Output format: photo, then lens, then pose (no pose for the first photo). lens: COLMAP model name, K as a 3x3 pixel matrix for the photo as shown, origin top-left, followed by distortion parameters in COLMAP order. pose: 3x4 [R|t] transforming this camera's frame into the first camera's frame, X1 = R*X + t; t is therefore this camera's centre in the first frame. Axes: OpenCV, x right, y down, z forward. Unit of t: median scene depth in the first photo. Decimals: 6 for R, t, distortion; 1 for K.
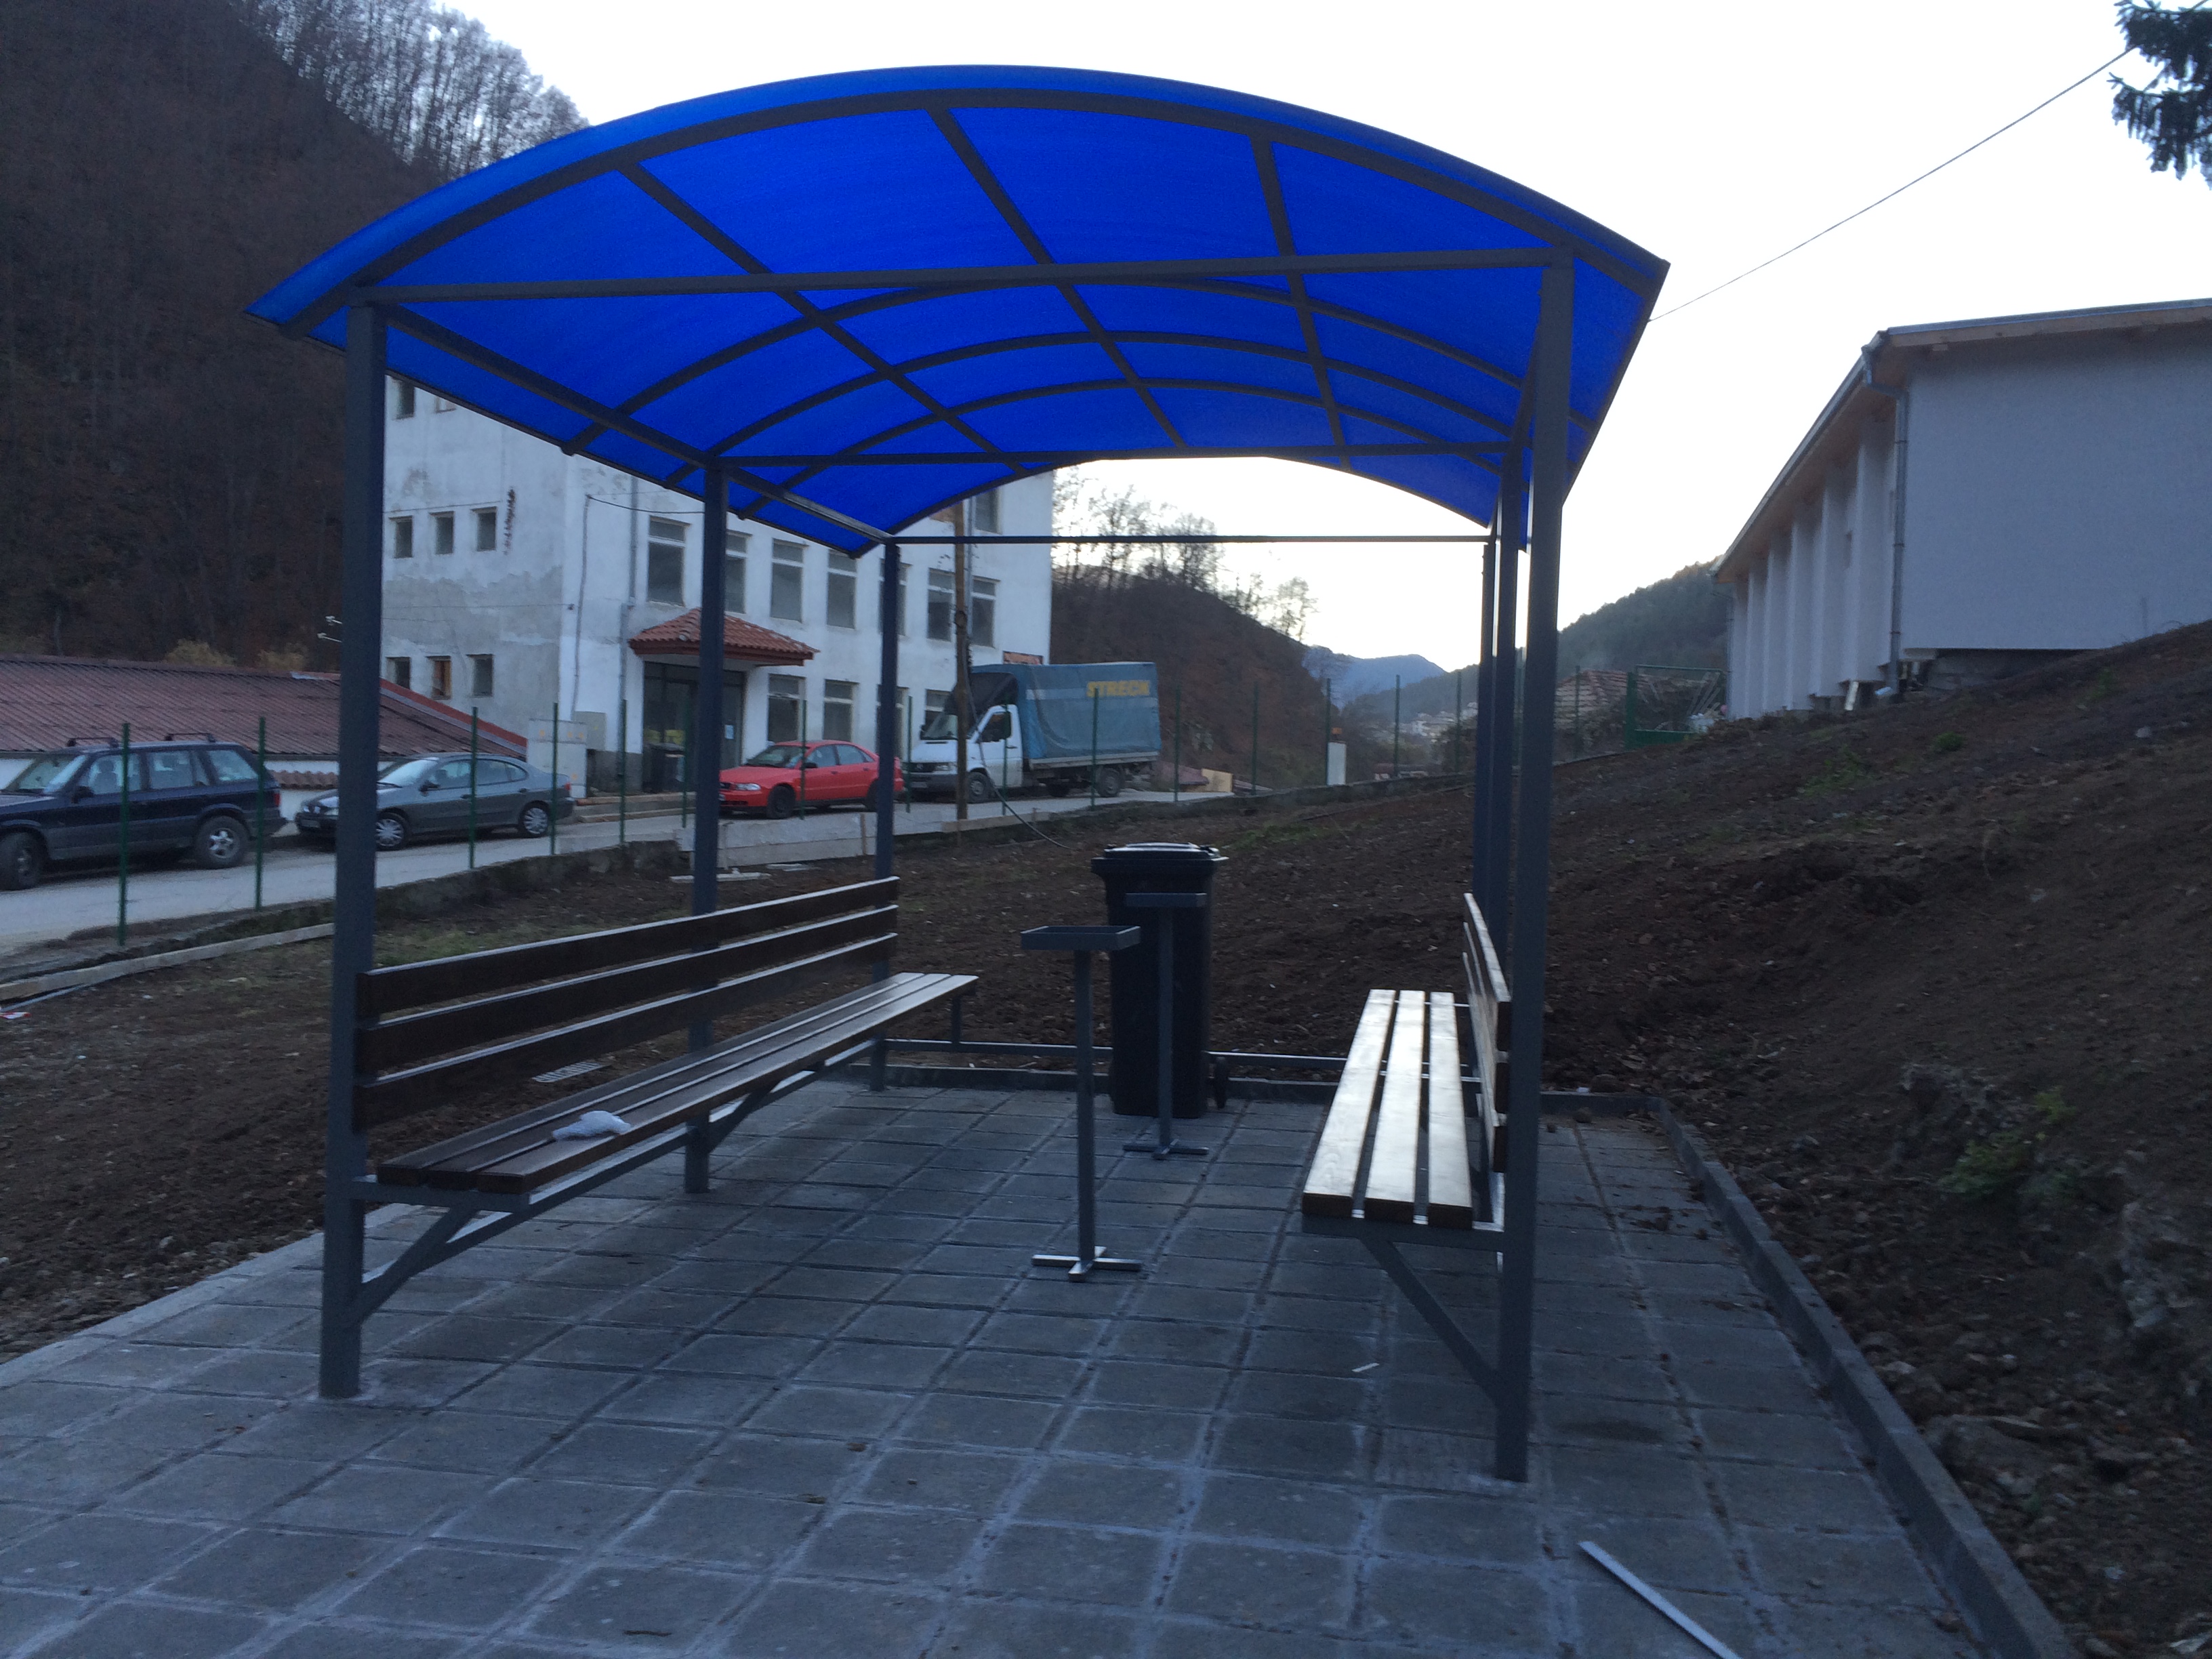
lens RADIAL K [[1889.3, 0, 1099.5], [0, 1889.3, 832.3], [0, 0, 1]] dist [0.046353, -0.040552]
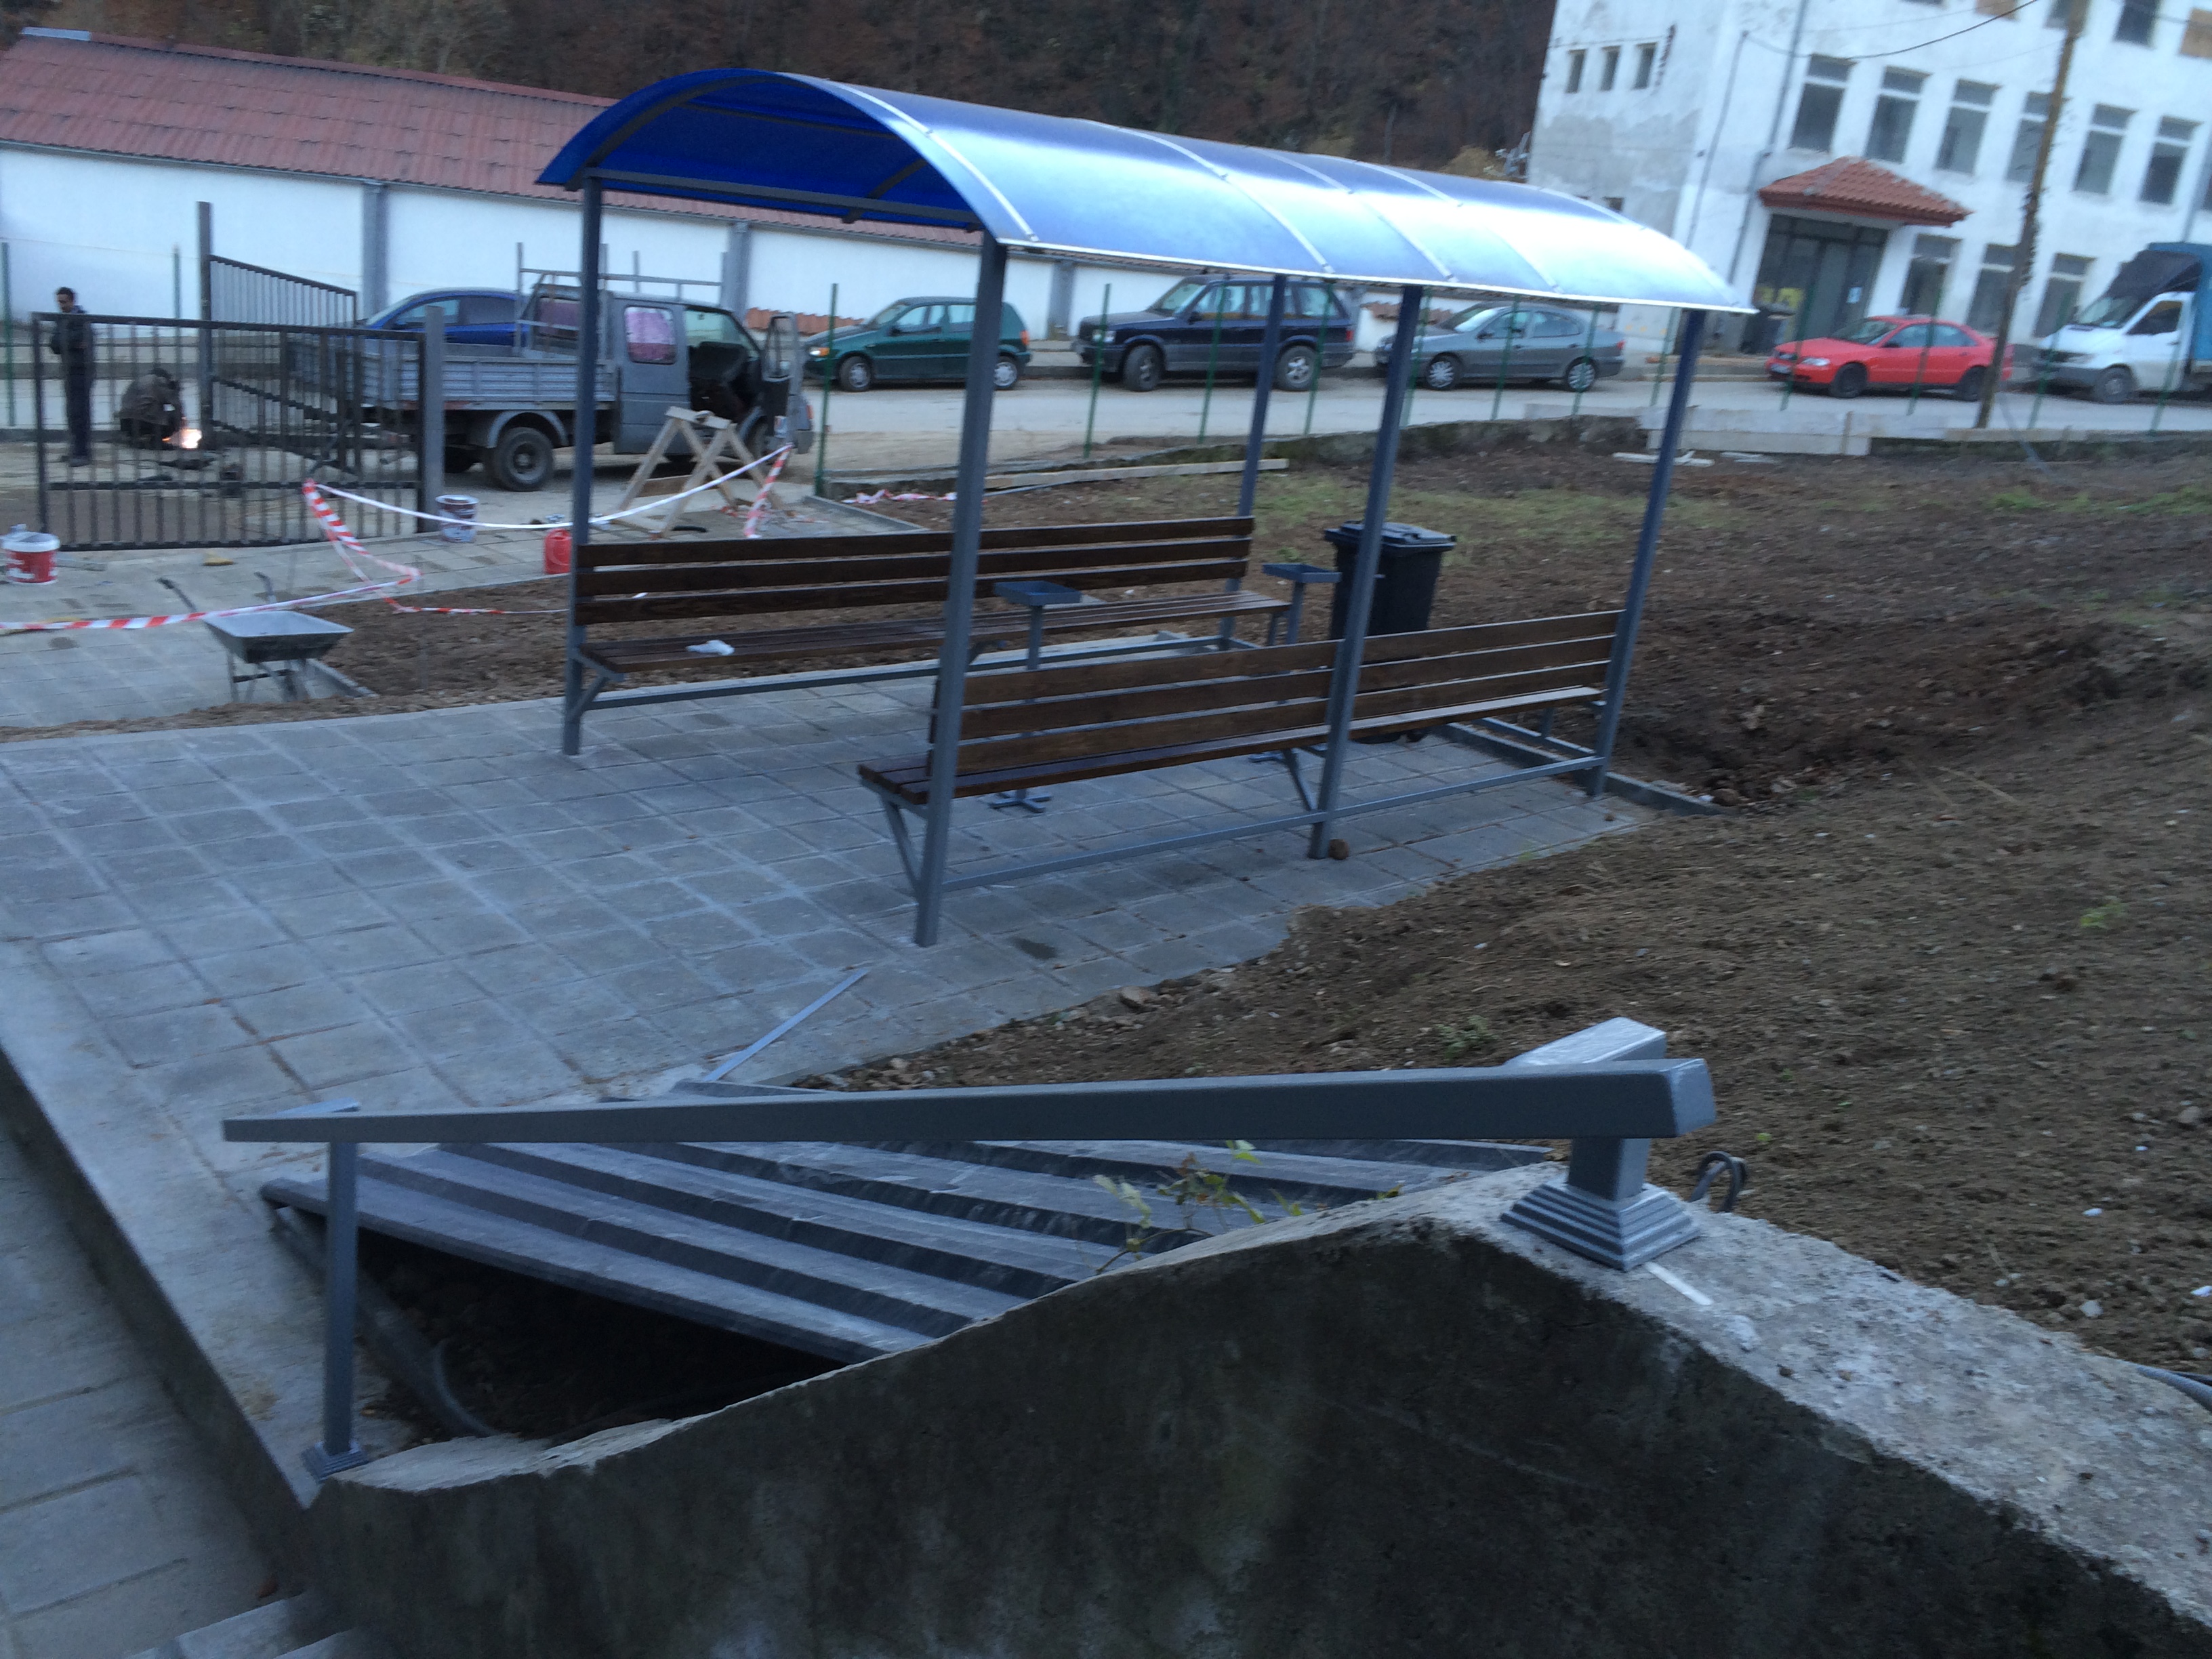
lens RADIAL K [[1889.3, 0, 1092.7], [0, 1889.3, 822.1], [0, 0, 1]] dist [0.046353, -0.040552]
pose [[0.786402, 0.248184, -0.565665, 0.120532], [-0.104789, 0.956064, 0.273790, -0.024129], [0.608762, -0.156033, 0.777858, -0.021840]]
